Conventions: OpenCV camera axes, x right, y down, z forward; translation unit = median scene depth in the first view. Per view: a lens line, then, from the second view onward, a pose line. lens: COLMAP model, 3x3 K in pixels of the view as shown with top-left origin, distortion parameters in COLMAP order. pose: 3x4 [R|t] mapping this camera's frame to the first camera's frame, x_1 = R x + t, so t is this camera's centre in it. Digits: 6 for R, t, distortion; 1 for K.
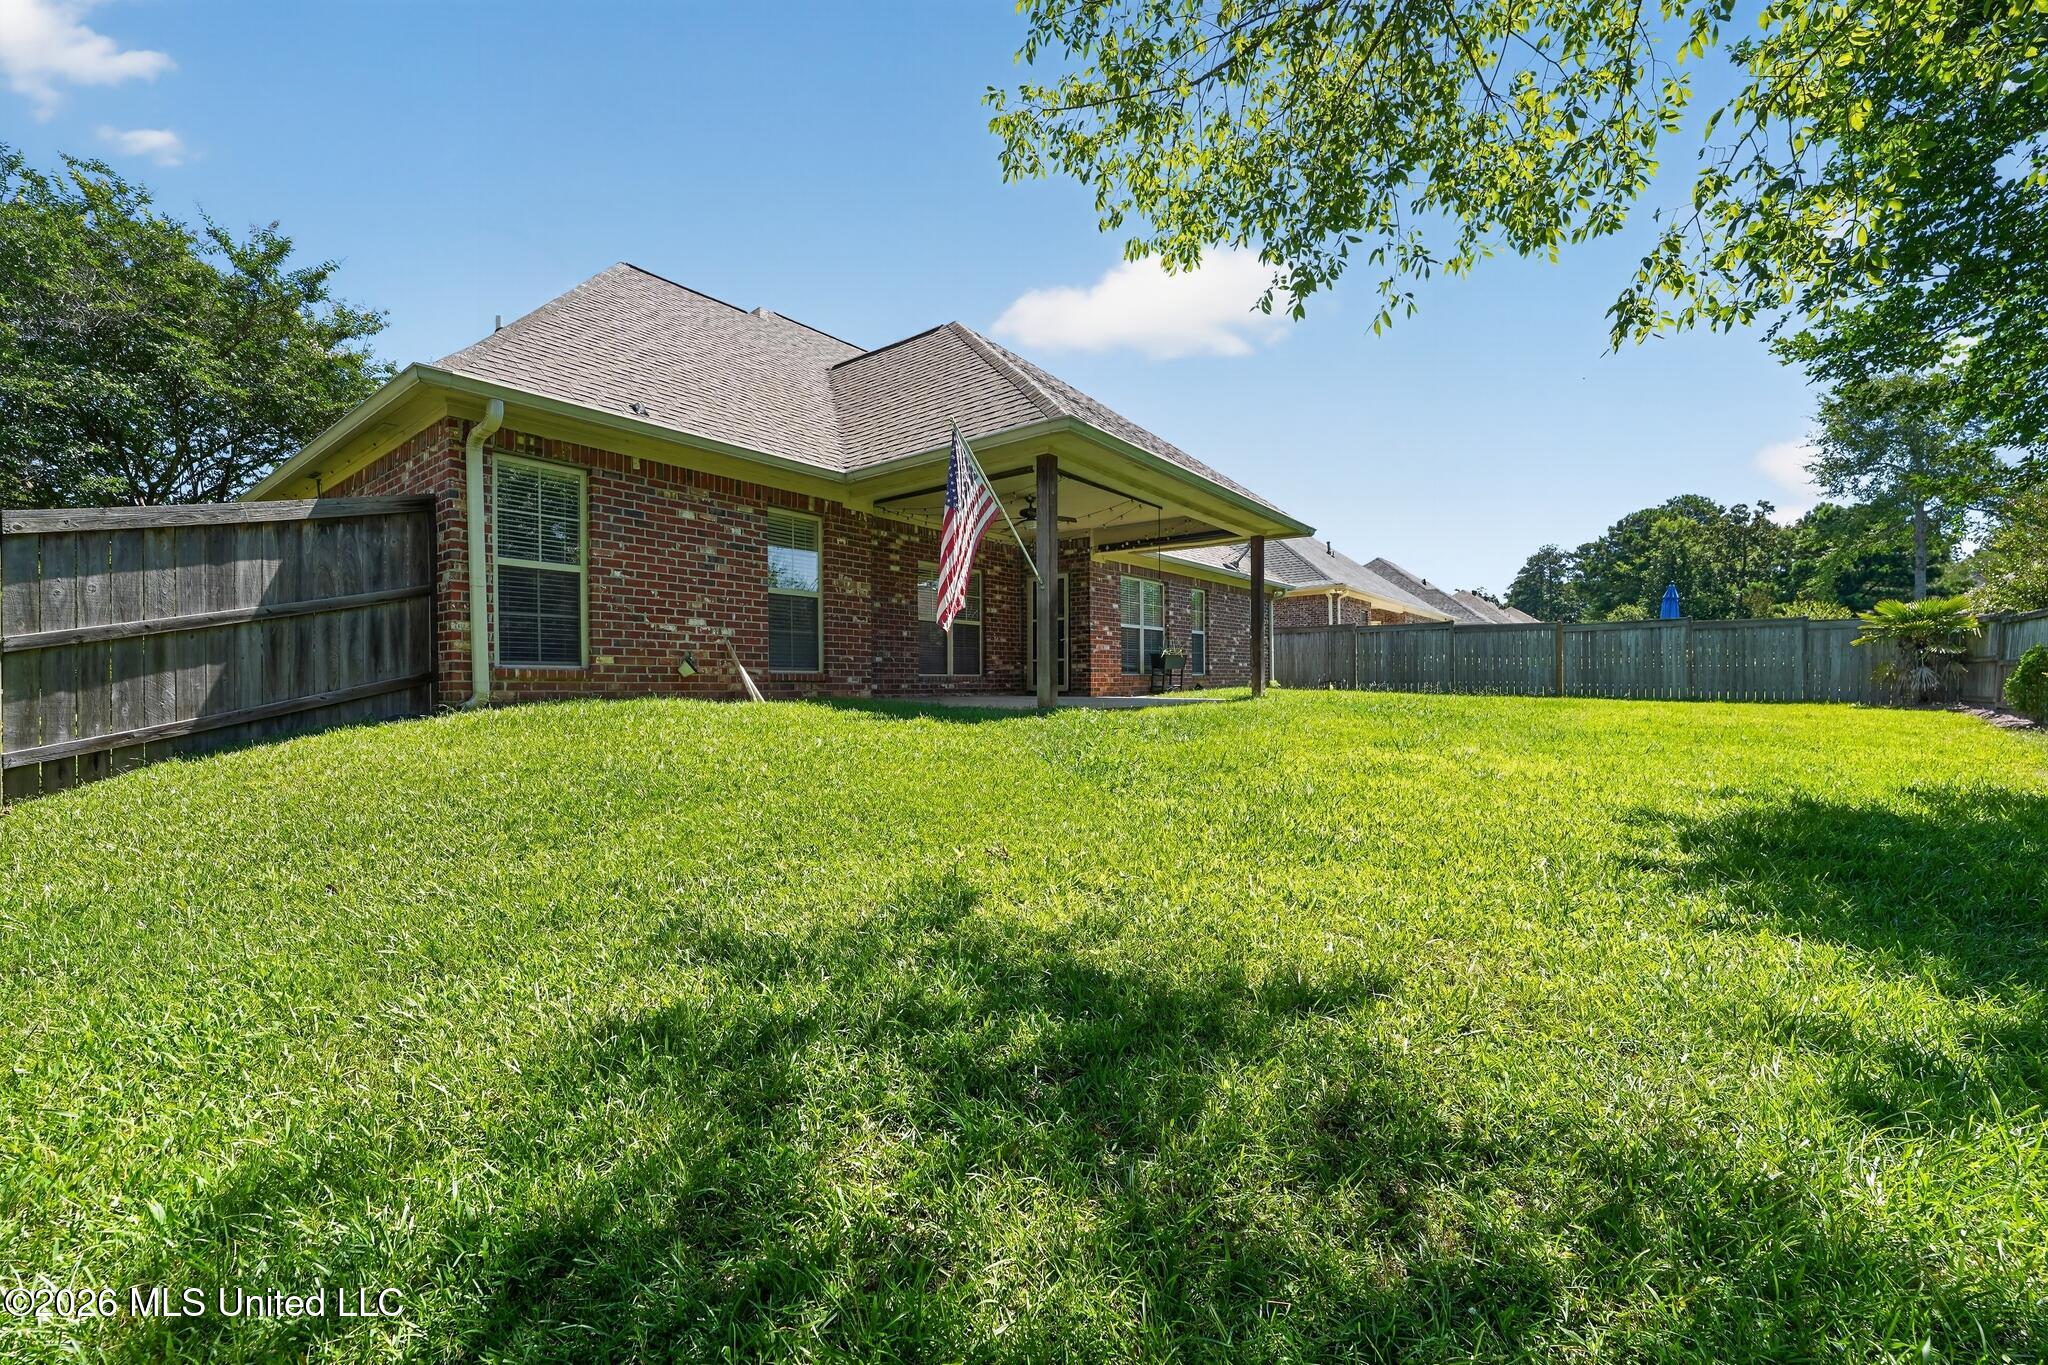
lens RADIAL K [[827.1, 0, 1034.8], [0, 827.1, 685.5], [0, 0, 1]] dist [-0.004391, -0.000185]
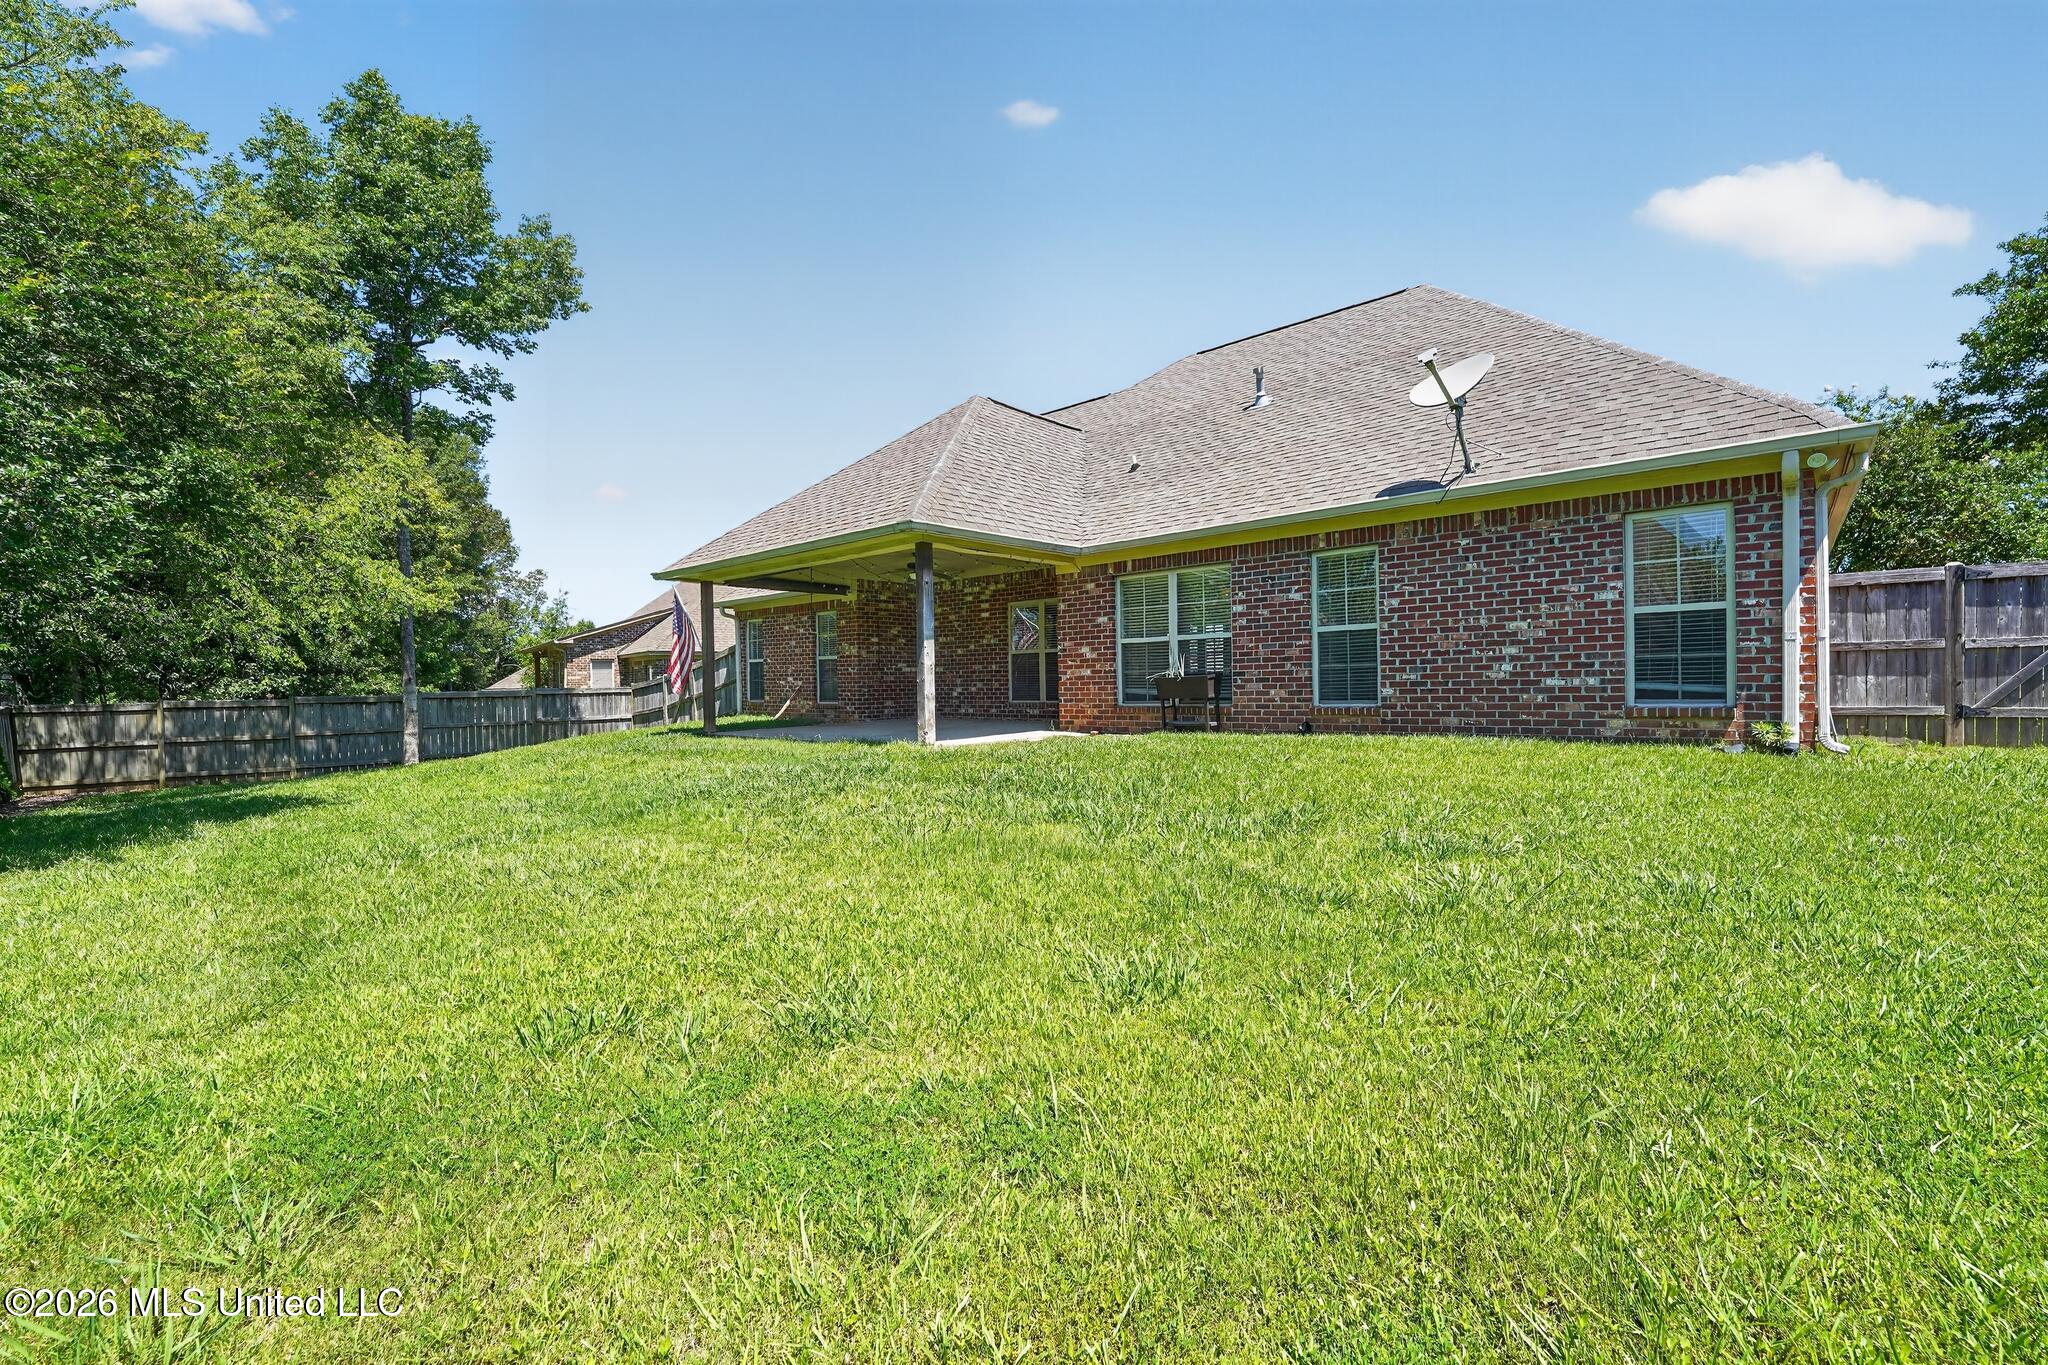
lens RADIAL K [[848.1, 0, 1021.0], [0, 848.1, 677.0], [0, 0, 1]] dist [-0.024150, 0.002084]
pose [[-0.099059, 0.004178, -0.995073, 1.588621], [0.015182, 0.999881, 0.002687, -0.075791], [0.994966, -0.014841, -0.099110, 1.725635]]
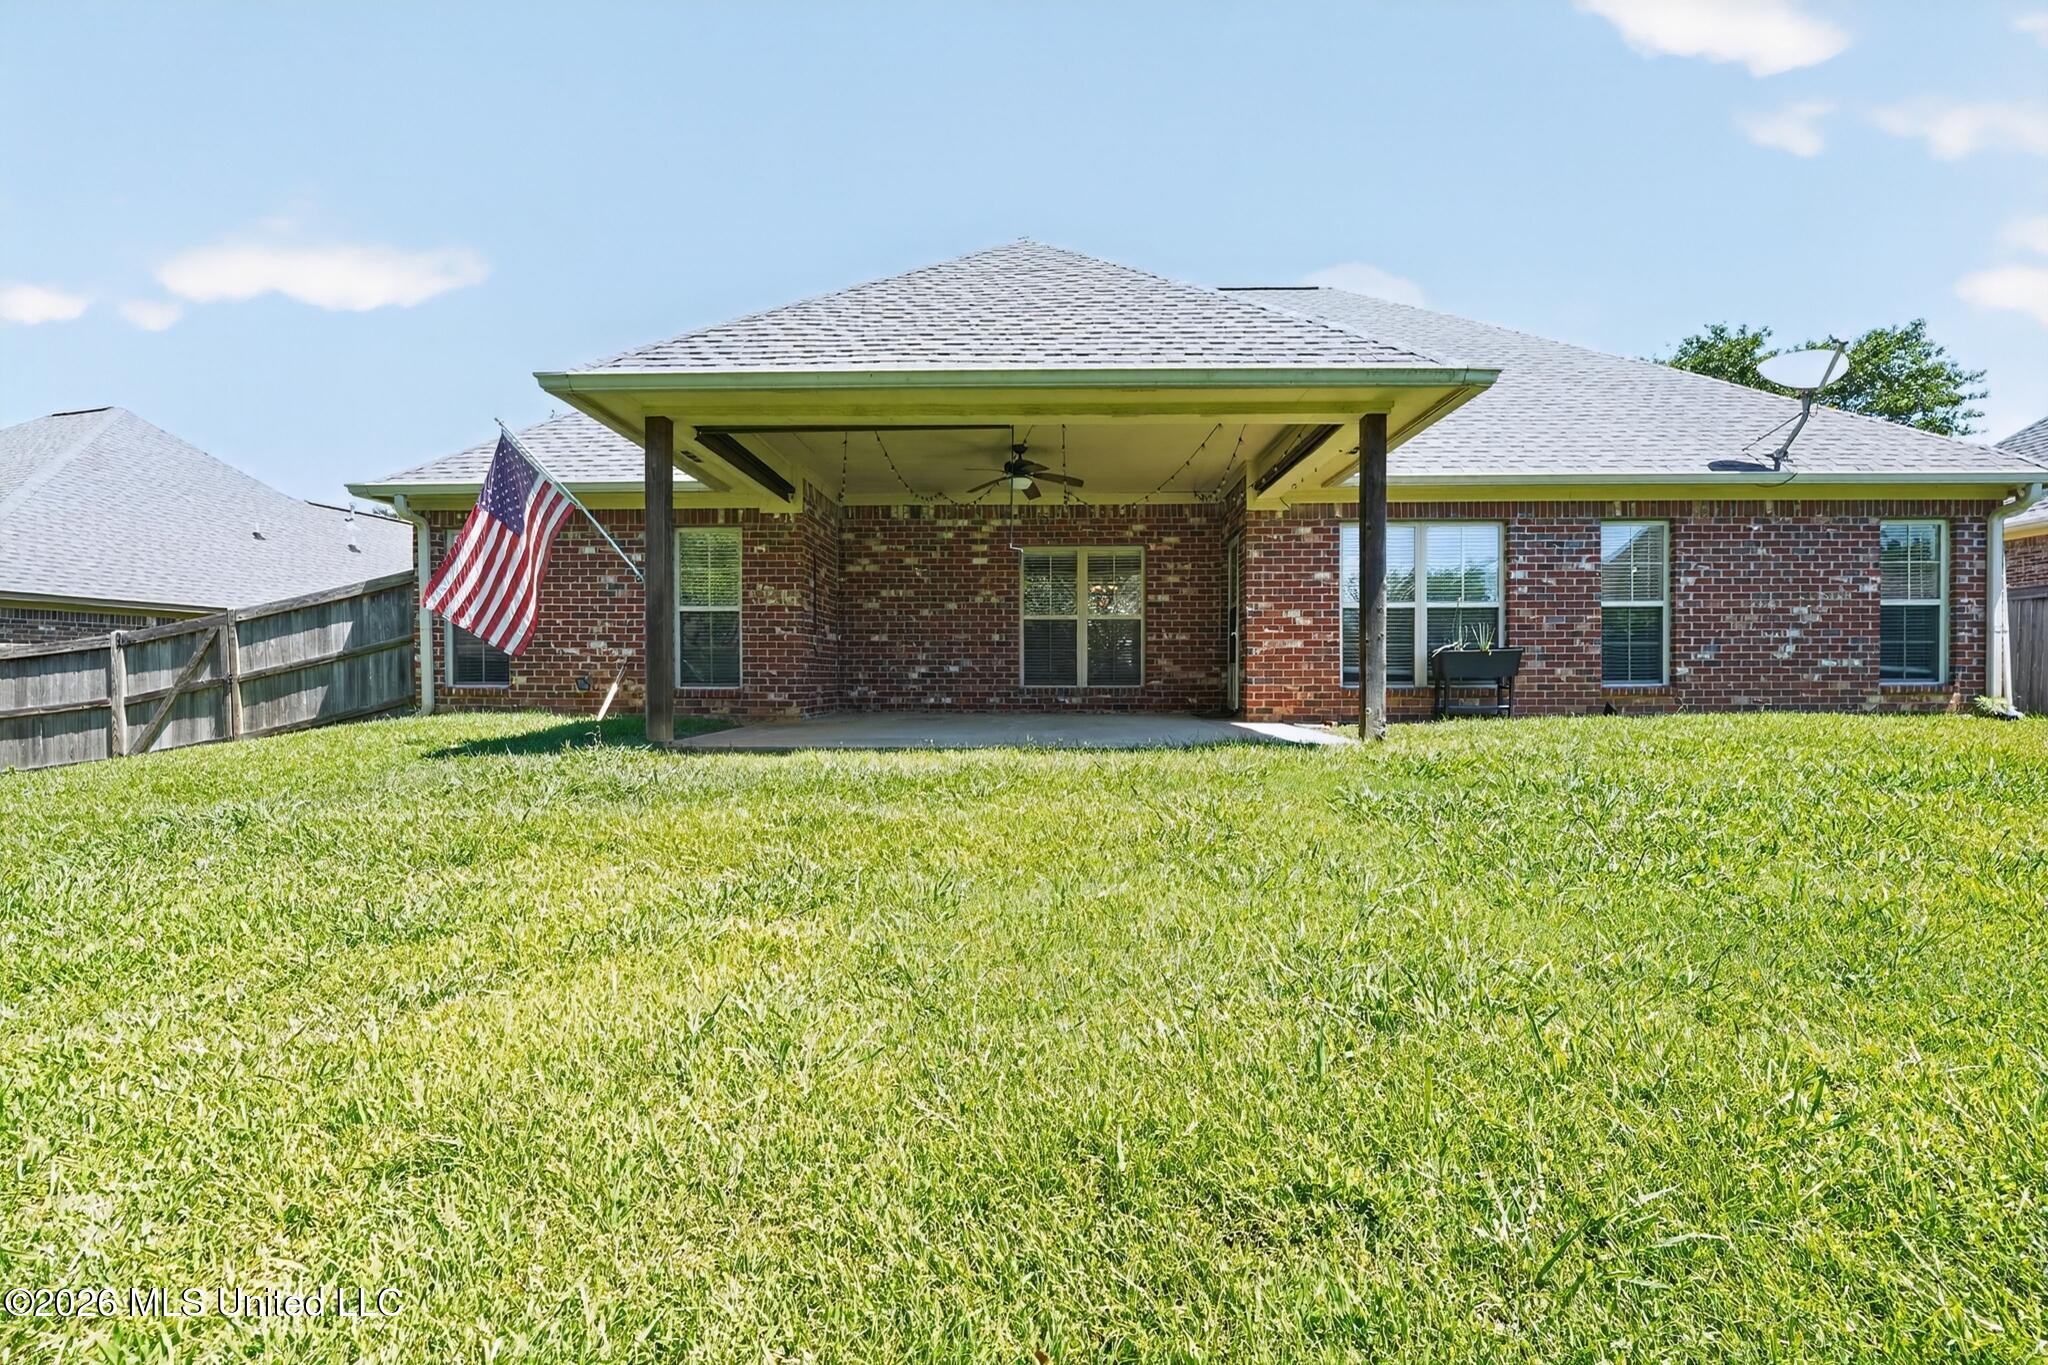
lens RADIAL K [[848.1, 0, 1023.6], [0, 848.1, 692.5], [0, 0, 1]] dist [-0.024150, 0.002084]
pose [[0.578700, 0.019902, -0.815297, 0.831930], [-0.004880, 0.999769, 0.020941, -0.037048], [0.815526, -0.008140, 0.578664, 0.781216]]
